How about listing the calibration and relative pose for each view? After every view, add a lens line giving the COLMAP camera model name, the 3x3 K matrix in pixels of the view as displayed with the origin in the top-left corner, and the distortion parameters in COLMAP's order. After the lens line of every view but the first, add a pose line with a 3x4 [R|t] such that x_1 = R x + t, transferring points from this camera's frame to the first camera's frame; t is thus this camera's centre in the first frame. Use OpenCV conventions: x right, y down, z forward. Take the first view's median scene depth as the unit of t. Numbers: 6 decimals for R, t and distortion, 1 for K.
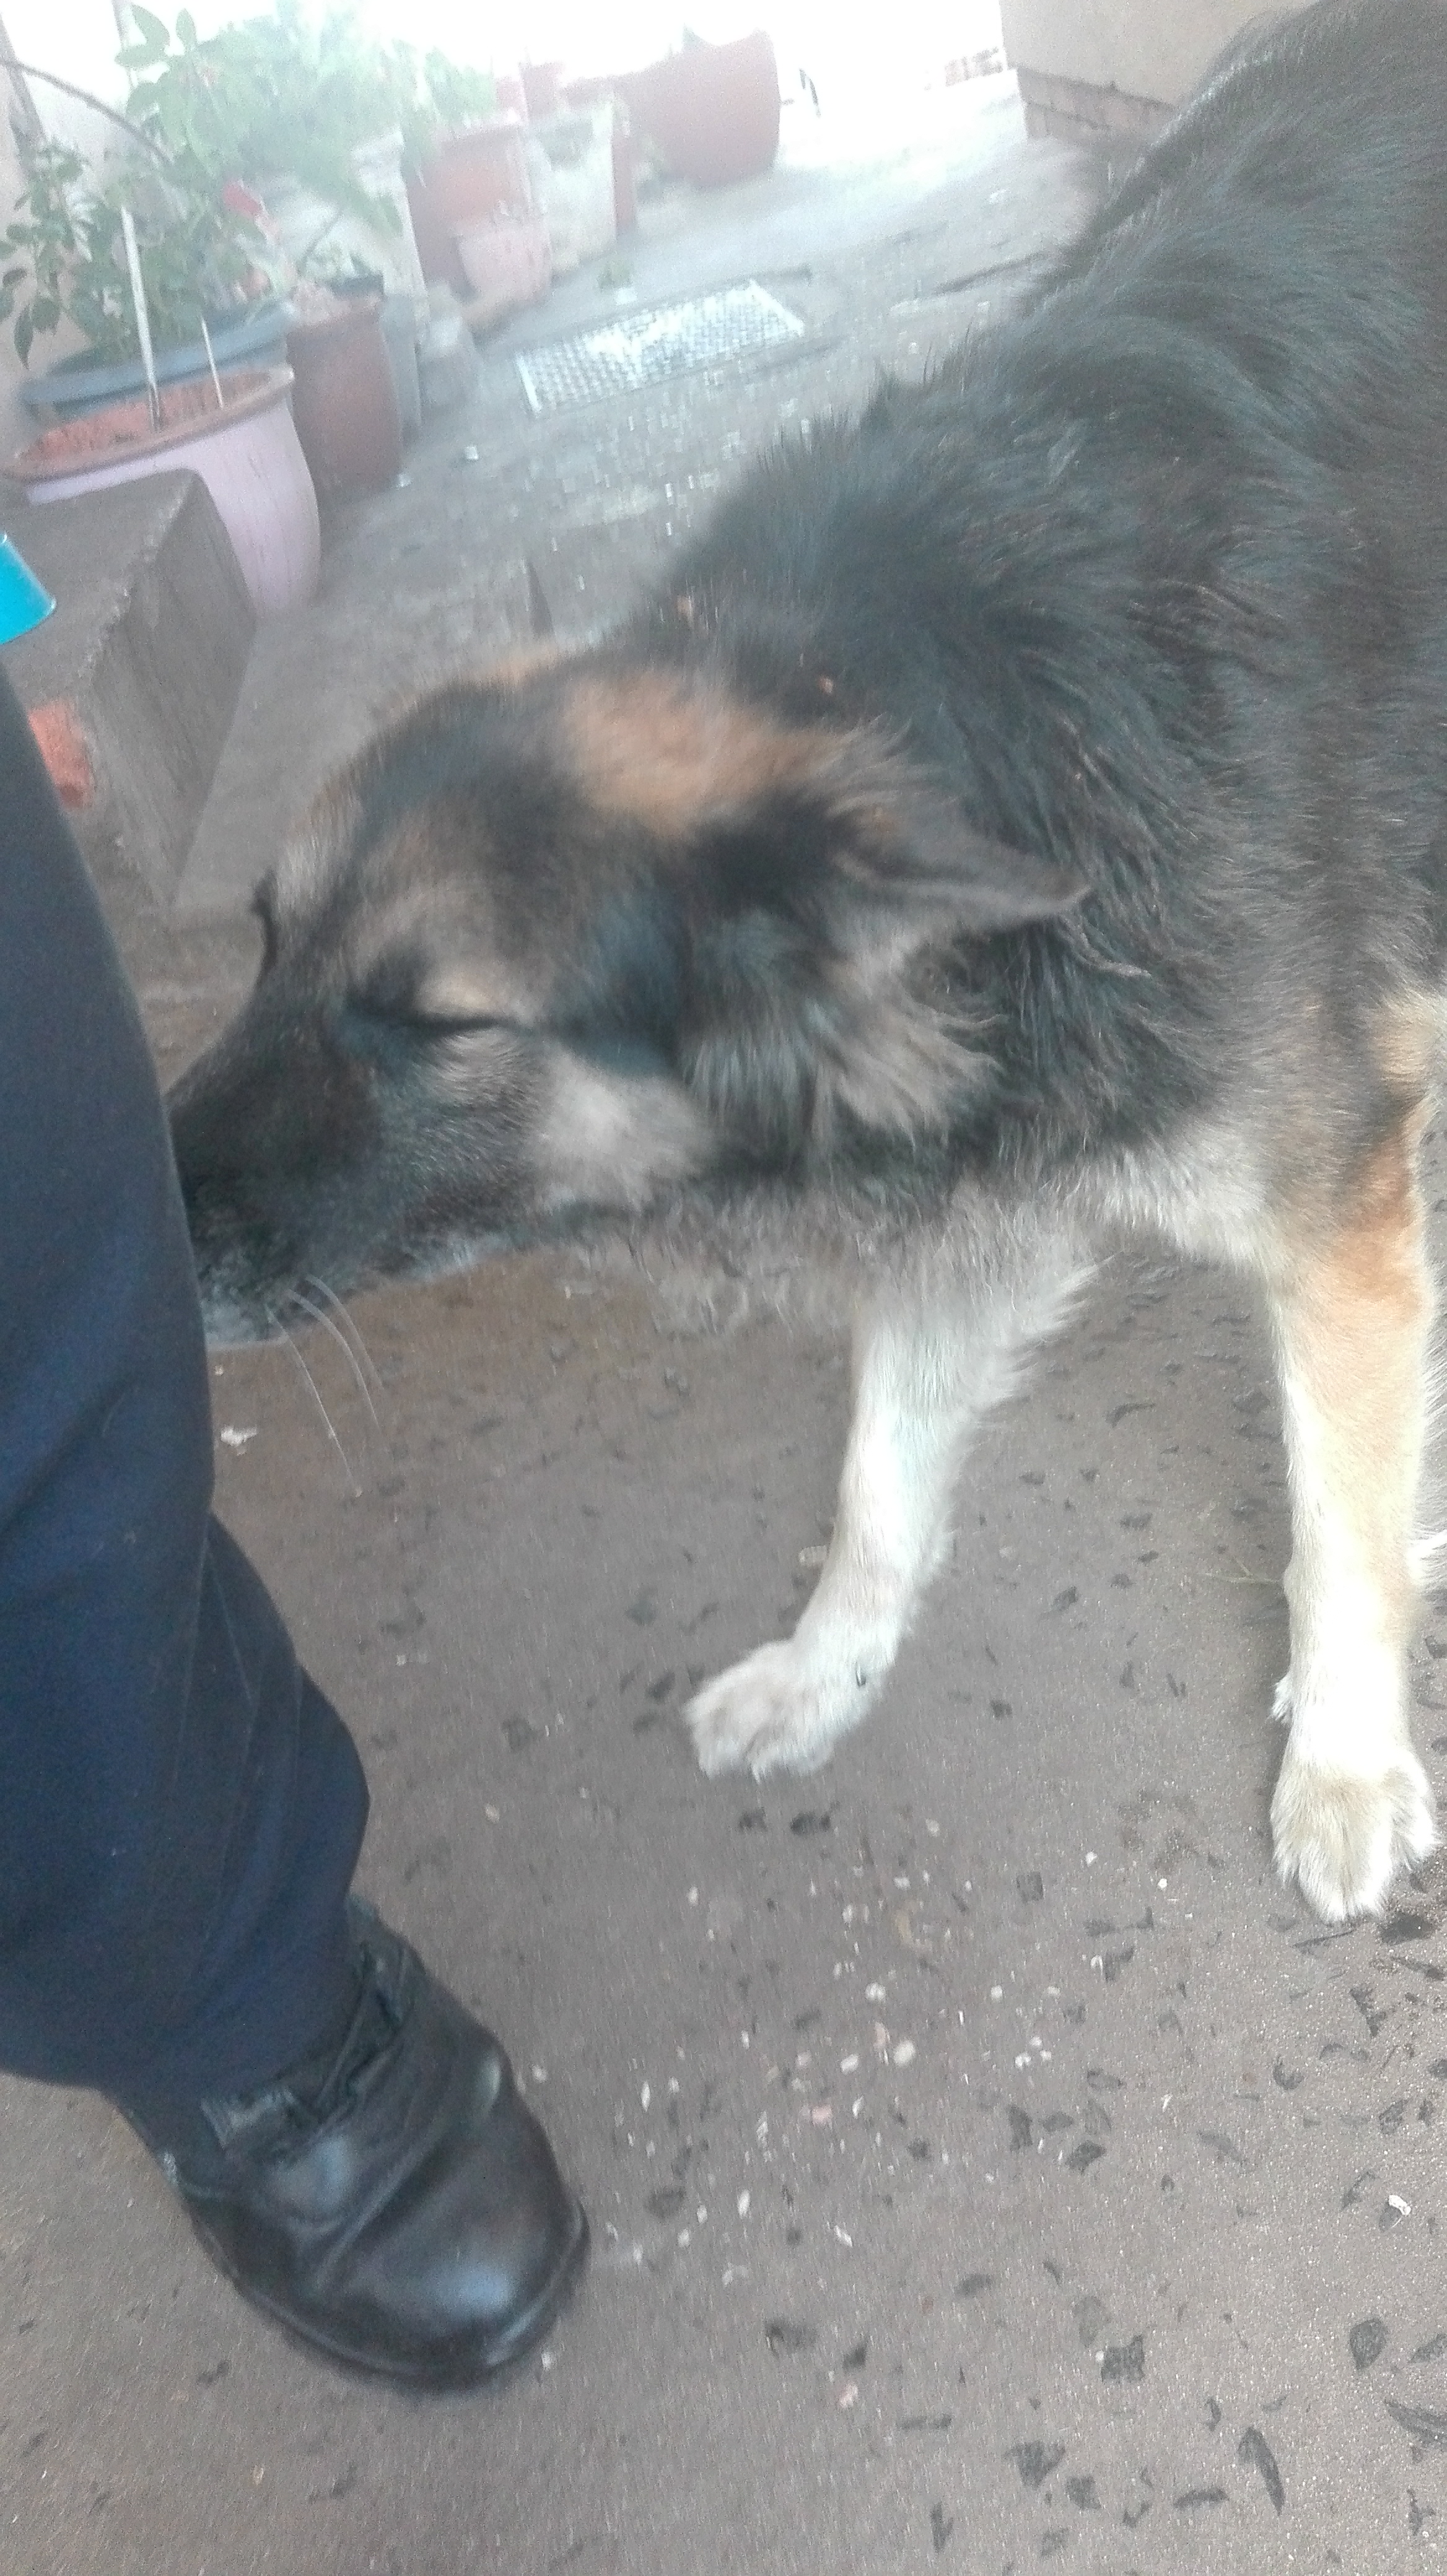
lens RADIAL K [[2084.2, 0, 723.5], [0, 2084.2, 1288.0], [0, 0, 1]] dist [0.114704, -0.197718]
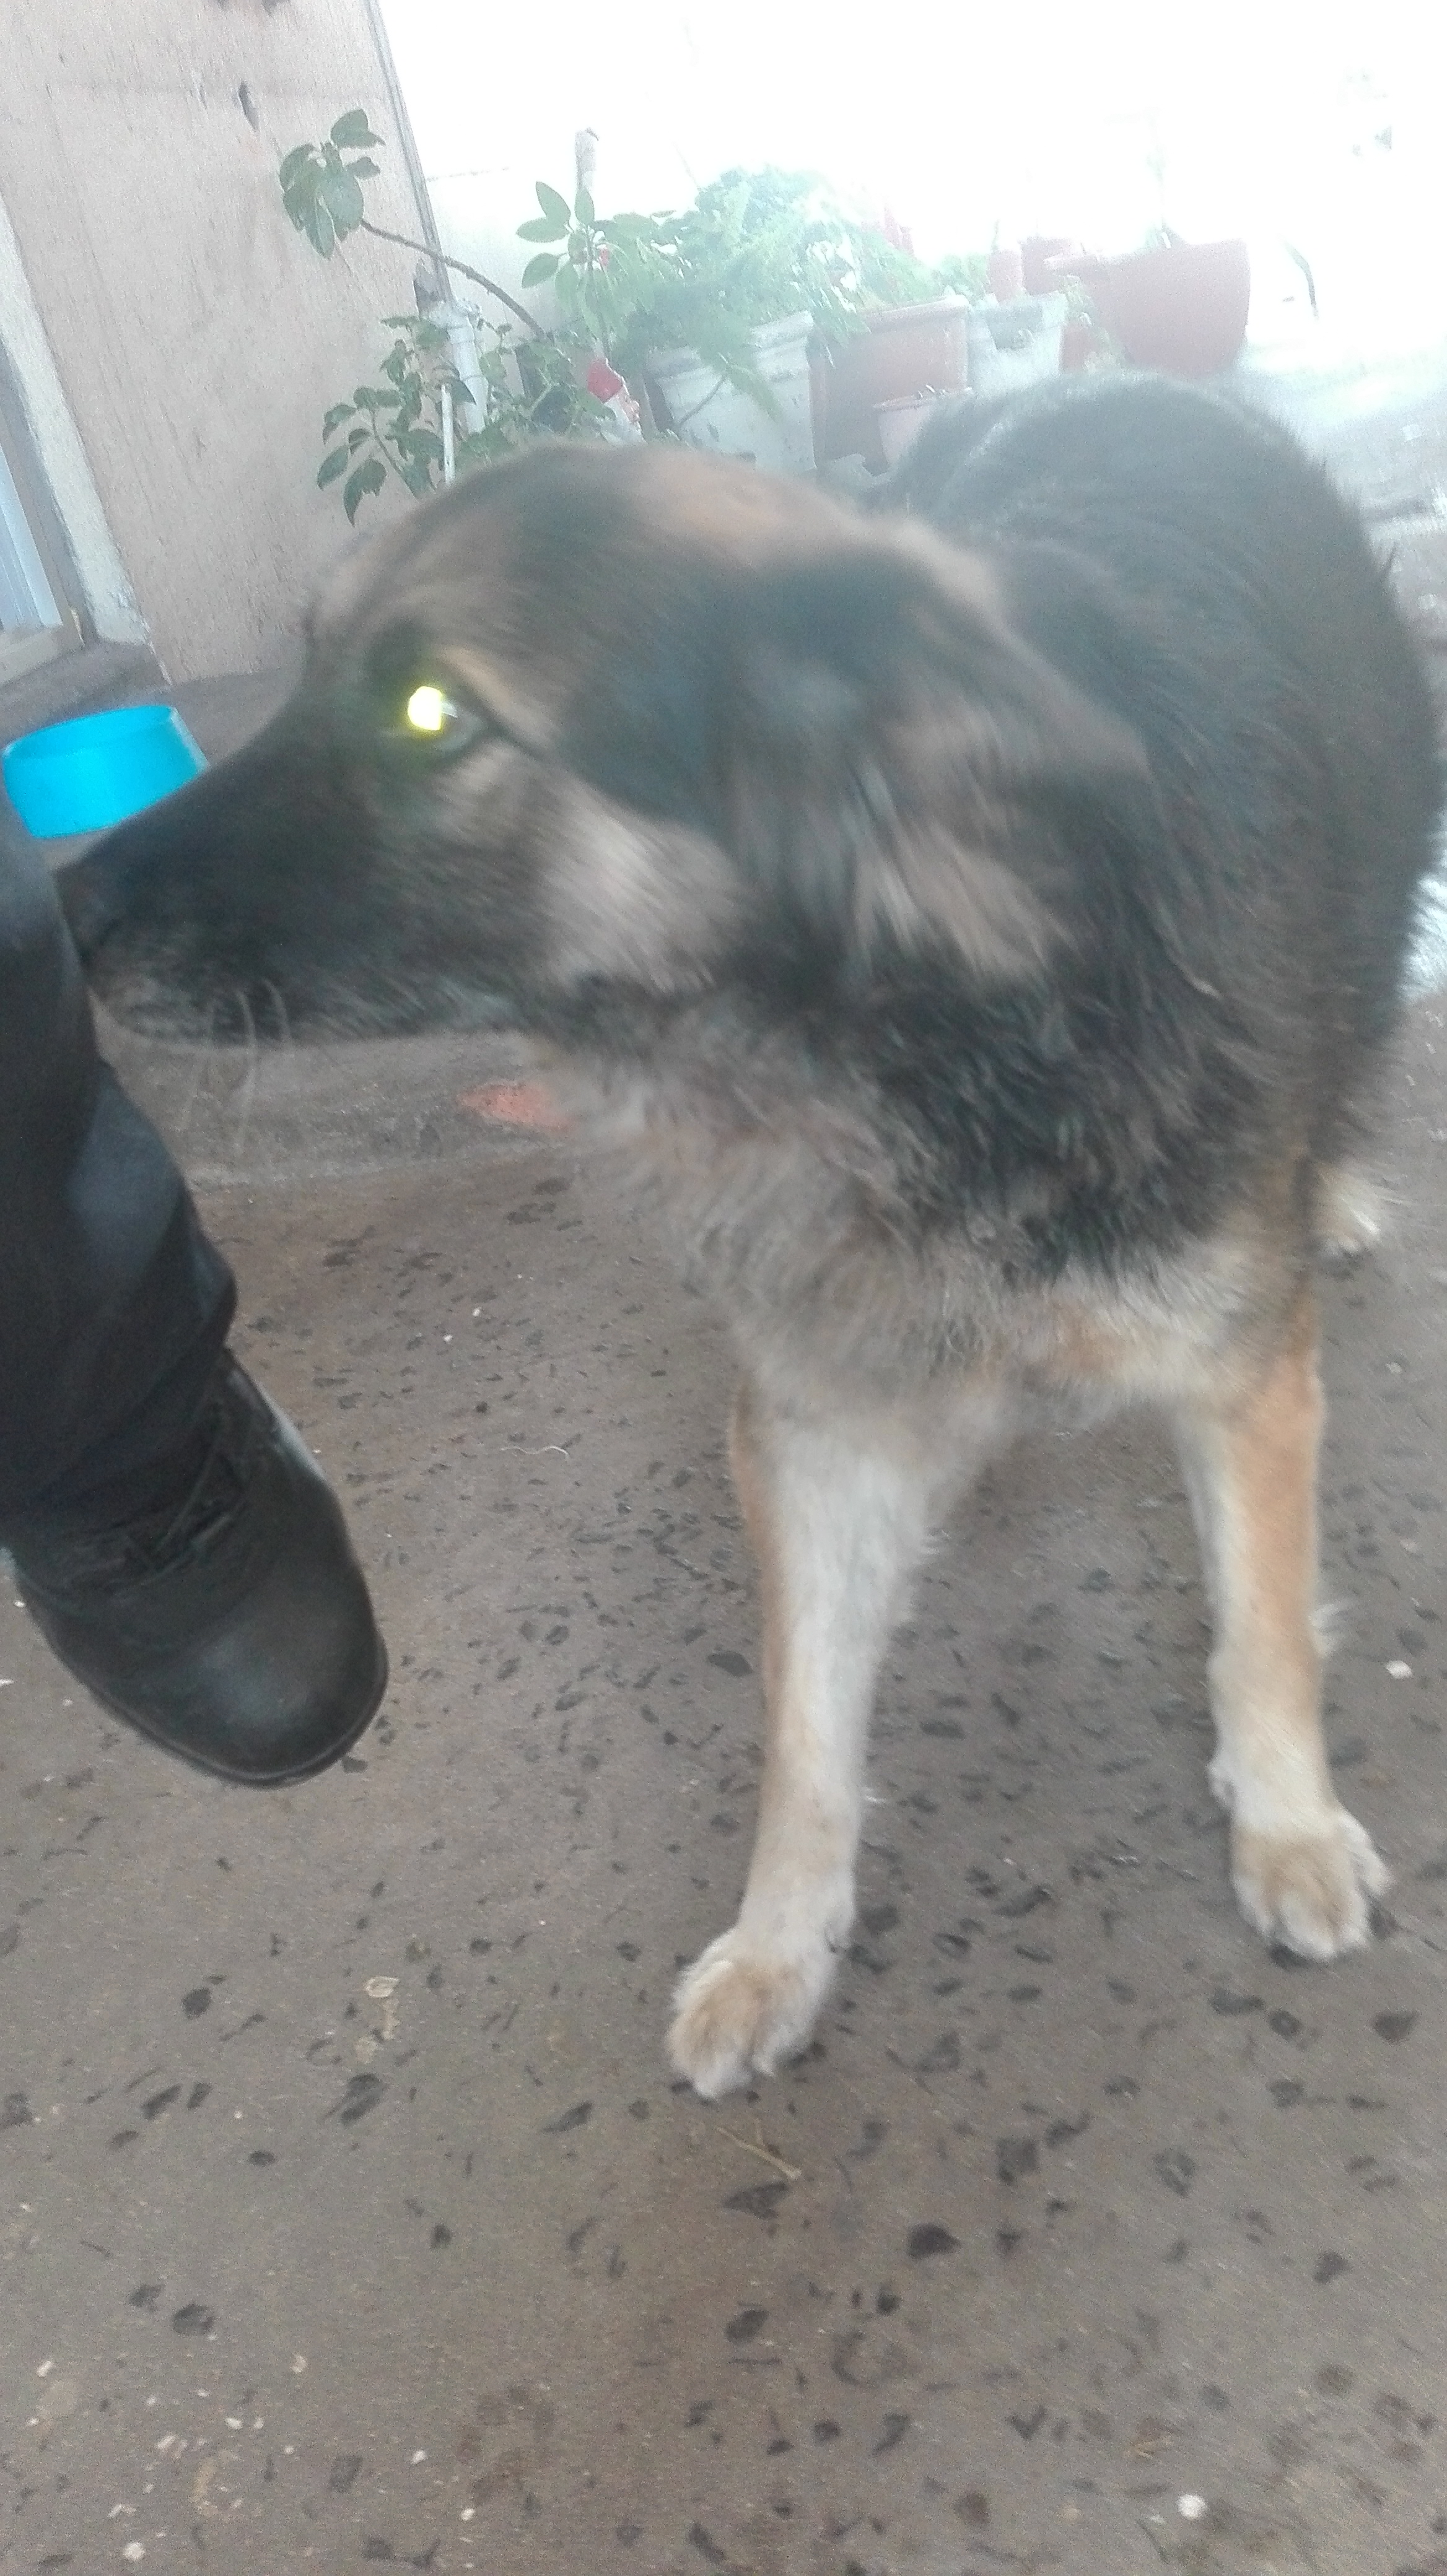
lens RADIAL K [[2116.2, 0, 735.1], [0, 2116.2, 1296.4], [0, 0, 1]] dist [0.081849, -0.161048]
pose [[0.967449, 0.162837, -0.193718, 0.357790], [-0.172787, 0.984319, -0.035511, -0.176970], [0.184897, 0.067827, 0.980414, 0.108815]]
